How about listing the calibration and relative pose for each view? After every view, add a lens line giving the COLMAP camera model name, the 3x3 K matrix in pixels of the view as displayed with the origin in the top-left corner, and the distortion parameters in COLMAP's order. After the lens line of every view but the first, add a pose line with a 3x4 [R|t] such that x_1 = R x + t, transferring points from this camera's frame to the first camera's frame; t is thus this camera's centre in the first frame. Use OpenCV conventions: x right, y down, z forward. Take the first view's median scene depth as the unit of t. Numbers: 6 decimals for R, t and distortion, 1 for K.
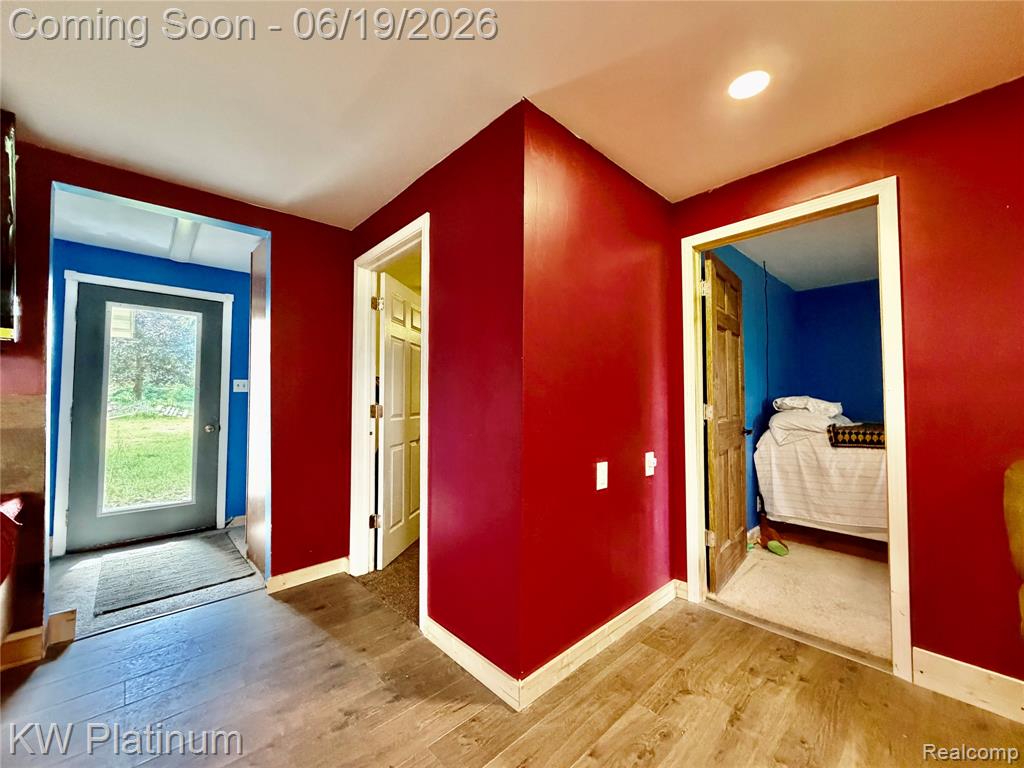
lens RADIAL K [[407.8, 0, 510.0], [0, 407.8, 385.2], [0, 0, 1]] dist [0.000758, 0.000043]
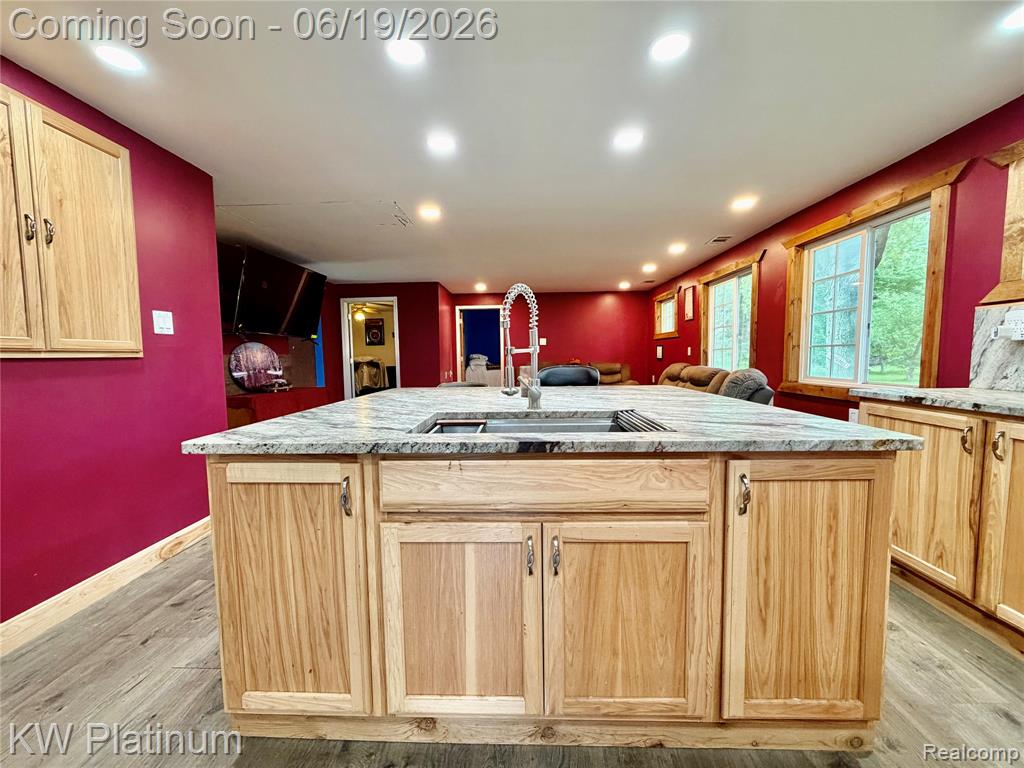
lens RADIAL K [[407.8, 0, 510.0], [0, 407.8, 385.2], [0, 0, 1]] dist [0.000758, 0.000043]
pose [[0.710561, -0.058893, 0.701167, -1.424583], [-0.012403, 0.995288, 0.096167, -0.040724], [-0.703527, -0.077030, 0.706482, -1.480268]]
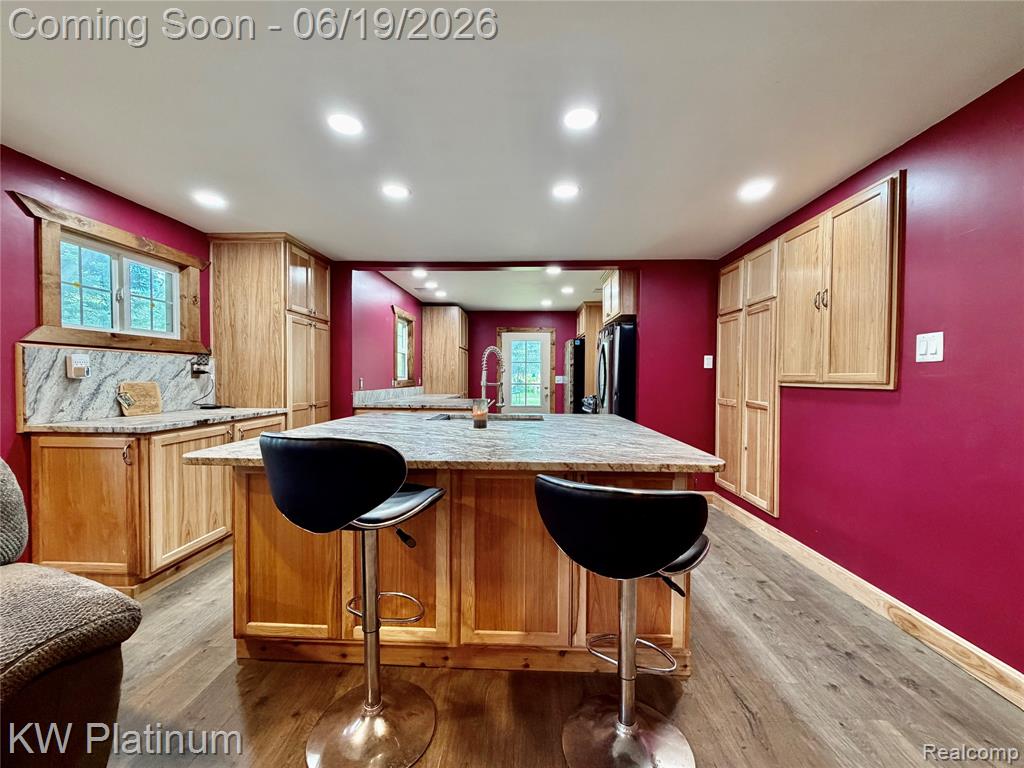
lens RADIAL K [[407.8, 0, 510.0], [0, 407.8, 385.2], [0, 0, 1]] dist [0.000758, 0.000043]
pose [[-0.715127, 0.009875, -0.698924, -0.360846], [0.018464, 0.999818, -0.004766, -0.026472], [0.698750, -0.016314, -0.715180, -0.361544]]
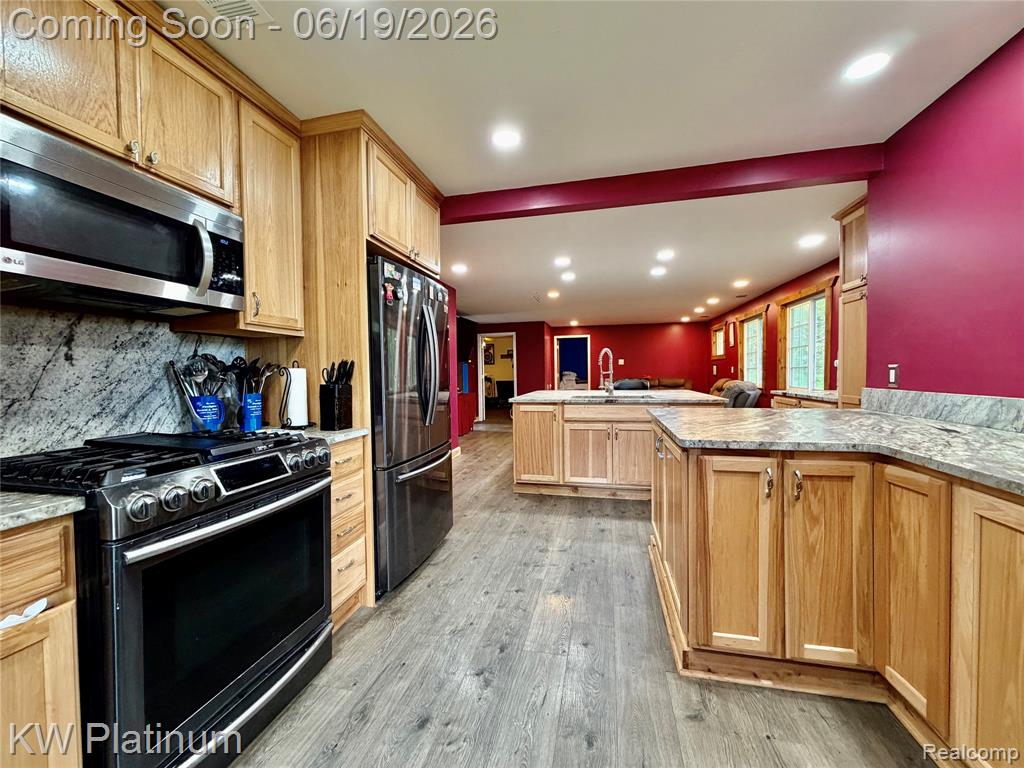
lens RADIAL K [[407.8, 0, 510.0], [0, 407.8, 385.2], [0, 0, 1]] dist [0.000758, 0.000043]
pose [[0.833975, -0.026789, 0.551152, -2.154655], [-0.006873, 0.998239, 0.058919, -0.074377], [-0.551760, -0.052925, 0.832322, -2.161519]]
